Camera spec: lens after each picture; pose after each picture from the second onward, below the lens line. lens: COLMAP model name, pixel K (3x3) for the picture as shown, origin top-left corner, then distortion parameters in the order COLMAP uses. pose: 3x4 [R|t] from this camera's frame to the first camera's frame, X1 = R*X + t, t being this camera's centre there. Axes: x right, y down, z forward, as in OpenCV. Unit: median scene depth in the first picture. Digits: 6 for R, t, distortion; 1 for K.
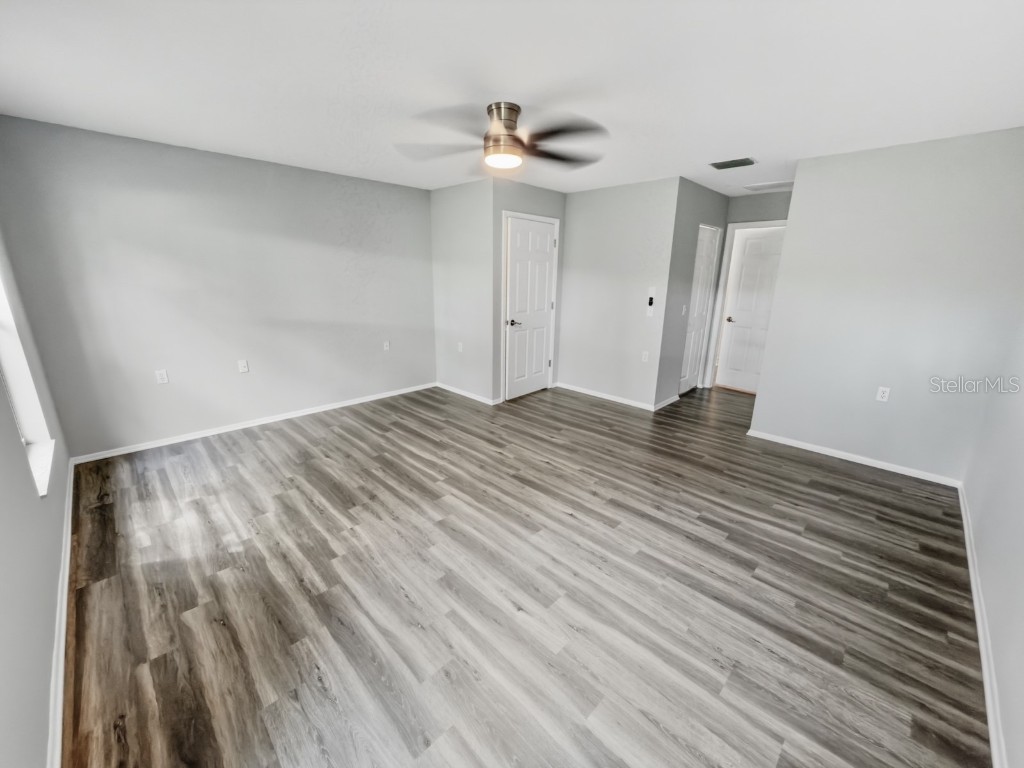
lens RADIAL K [[408.7, 0, 513.1], [0, 408.7, 380.3], [0, 0, 1]] dist [0.003056, 0.000291]
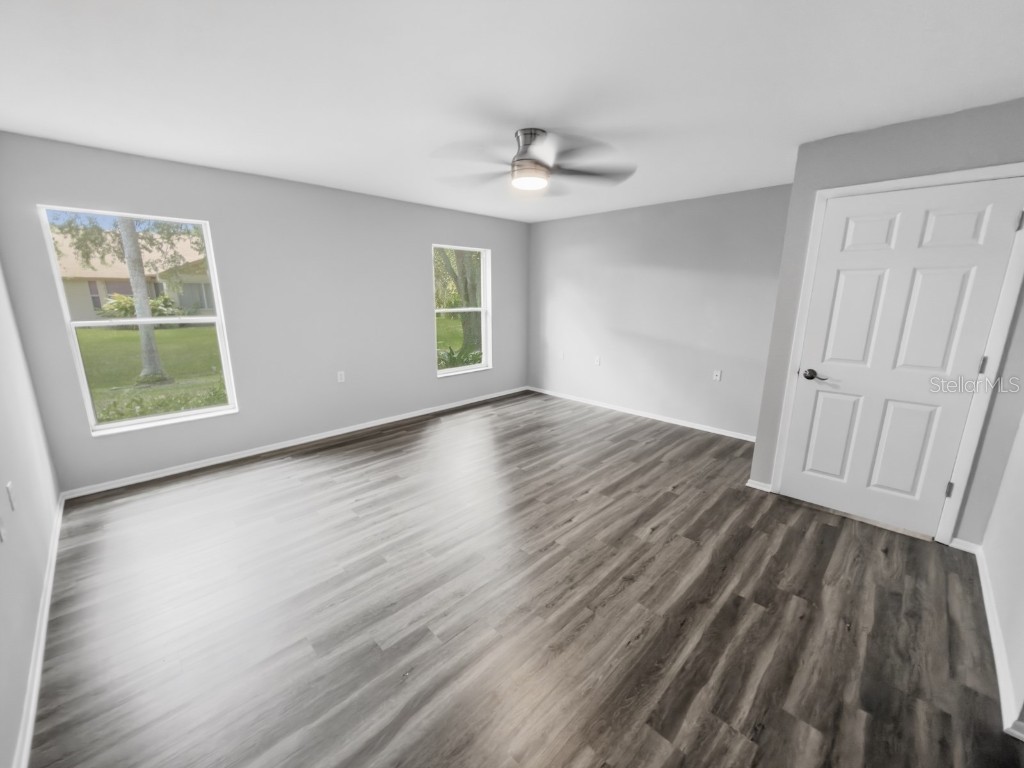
lens RADIAL K [[408.7, 0, 512.1], [0, 408.7, 381.9], [0, 0, 1]] dist [0.003056, 0.000291]
pose [[-0.001684, 0.202055, -0.979373, 0.723840], [-0.262797, 0.944861, 0.195387, -0.164053], [0.964850, 0.257705, 0.051508, 0.685172]]
